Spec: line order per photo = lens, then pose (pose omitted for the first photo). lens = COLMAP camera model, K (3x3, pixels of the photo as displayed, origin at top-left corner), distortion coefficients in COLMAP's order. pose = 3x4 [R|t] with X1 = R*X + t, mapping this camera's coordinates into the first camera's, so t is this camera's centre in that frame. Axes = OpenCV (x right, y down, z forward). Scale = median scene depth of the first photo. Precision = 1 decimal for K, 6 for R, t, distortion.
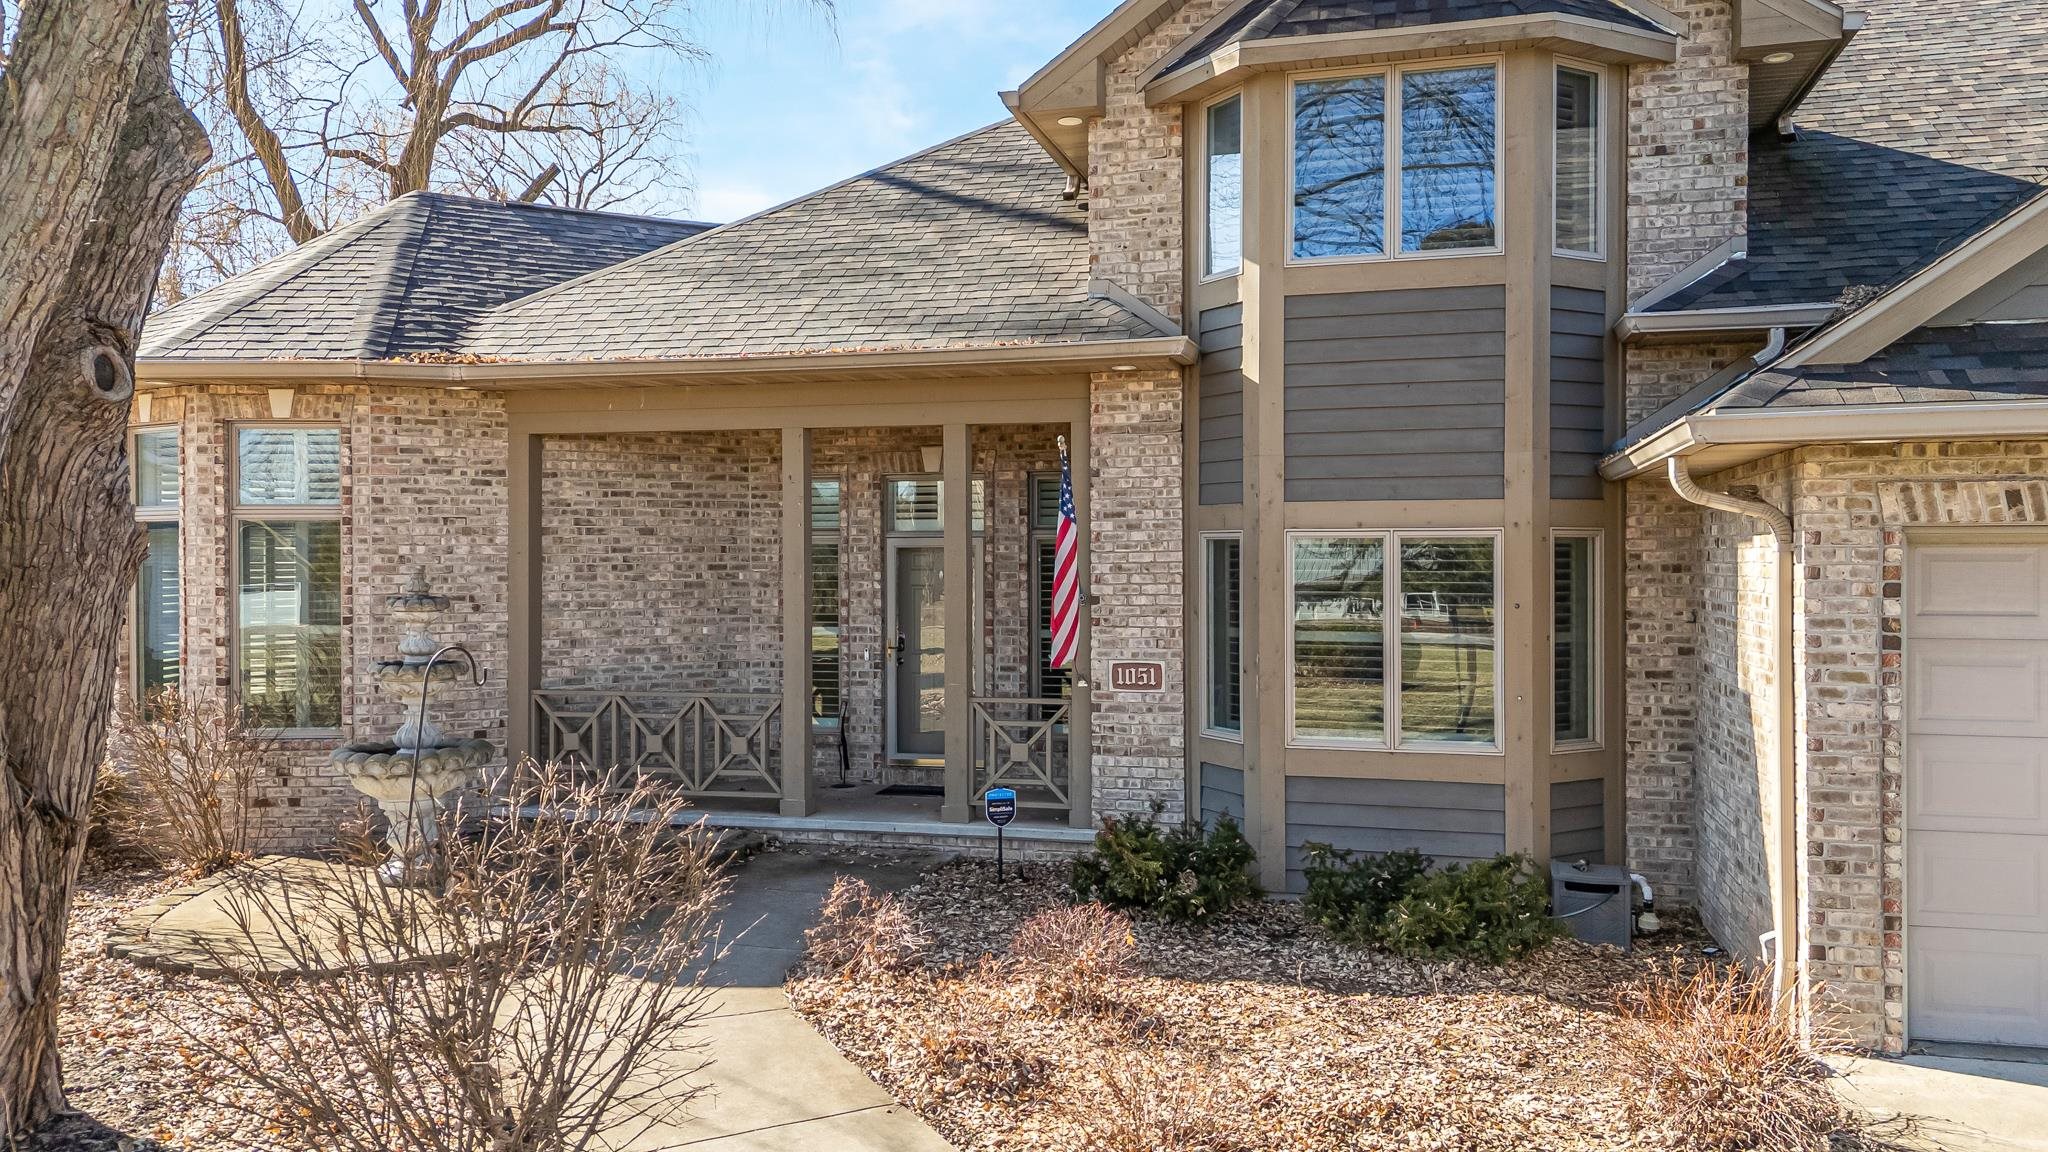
lens RADIAL K [[1472.7, 0, 1038.7], [0, 1472.7, 559.2], [0, 0, 1]] dist [0.099490, -0.102749]
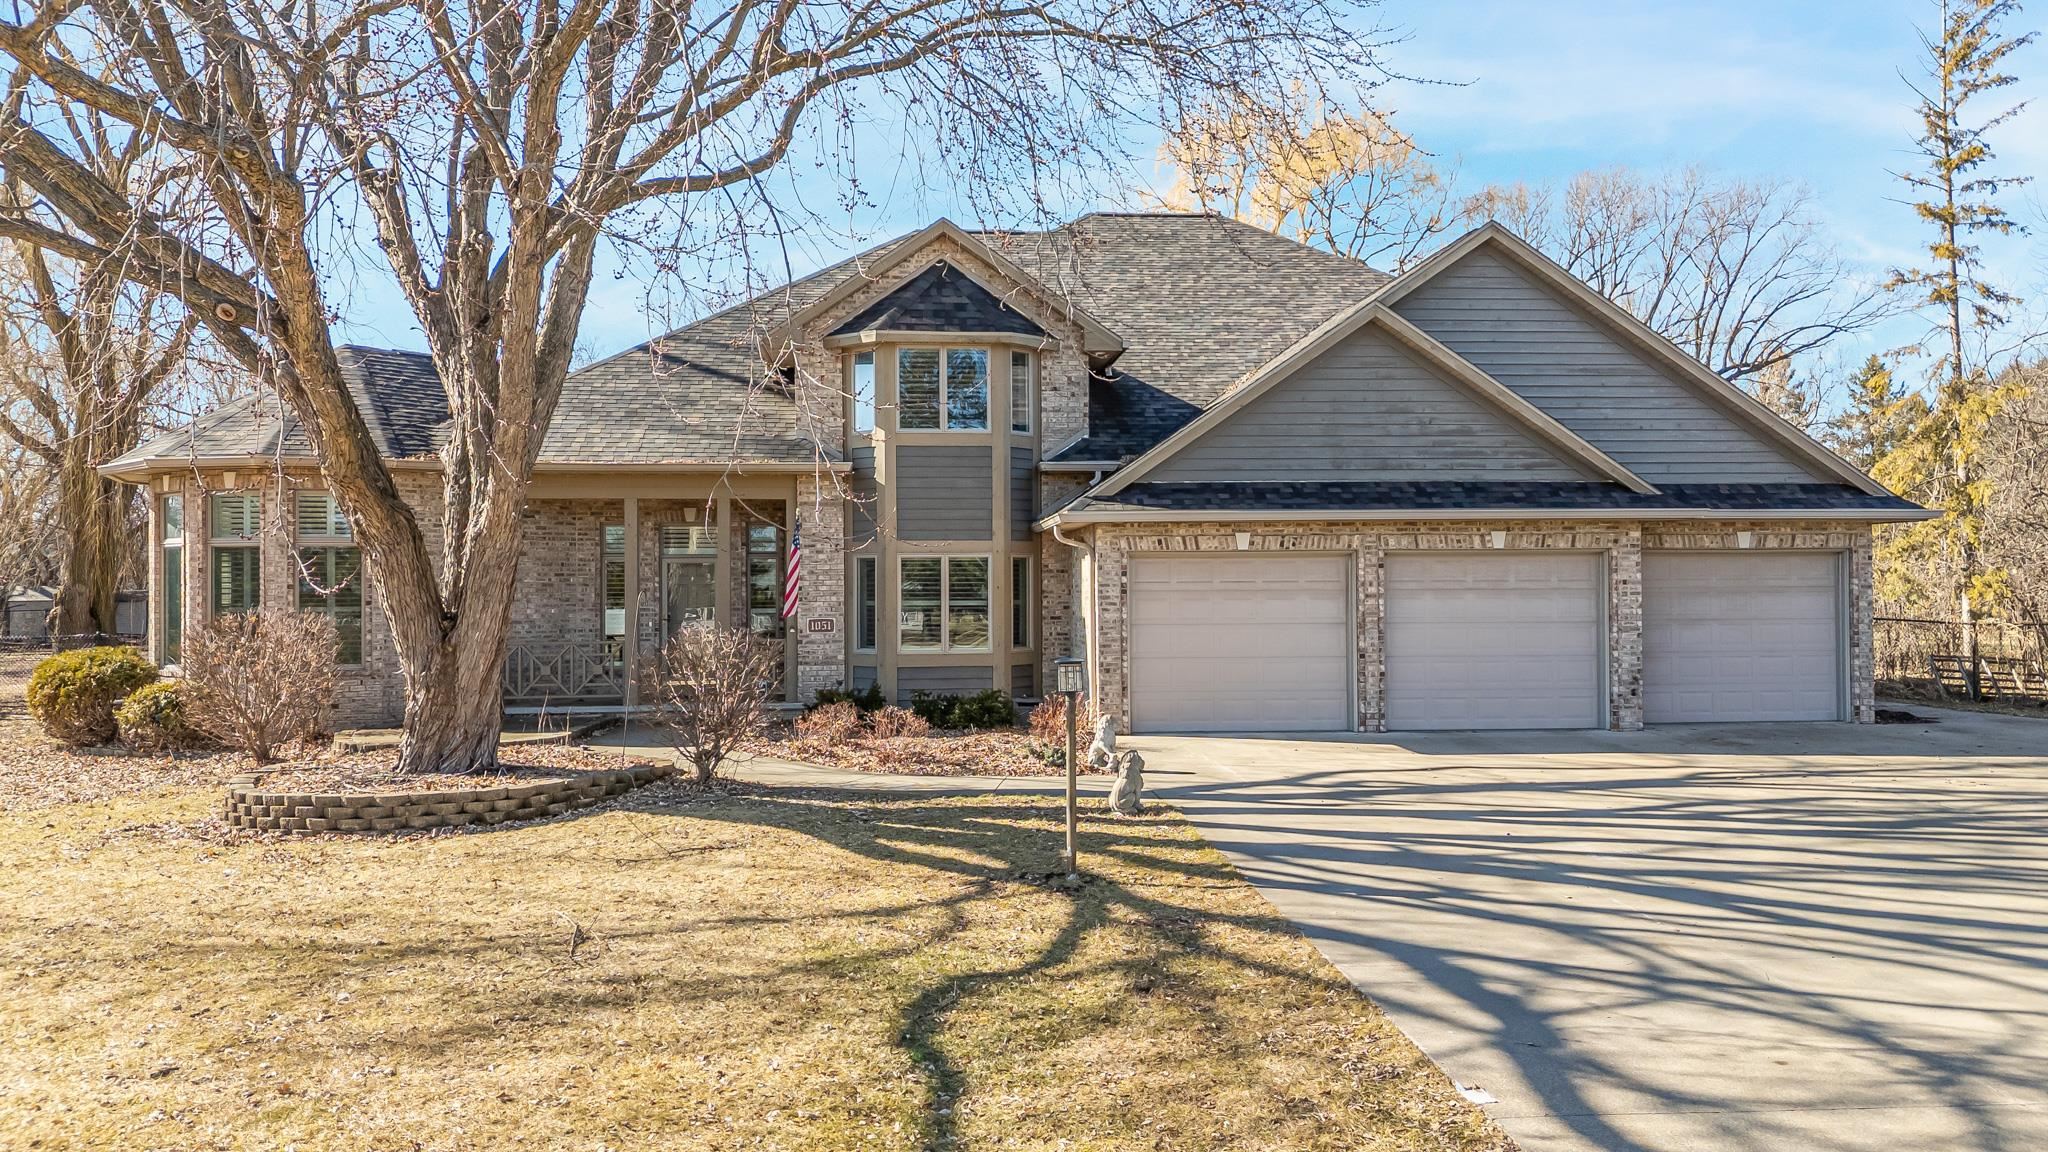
lens RADIAL K [[1472.7, 0, 1038.7], [0, 1472.7, 559.2], [0, 0, 1]] dist [0.099490, -0.102749]
pose [[0.934688, 0.004267, 0.355444, -0.404649], [0.004646, 0.999696, -0.024217, 0.041415], [-0.355439, 0.024287, 0.934384, -1.083624]]
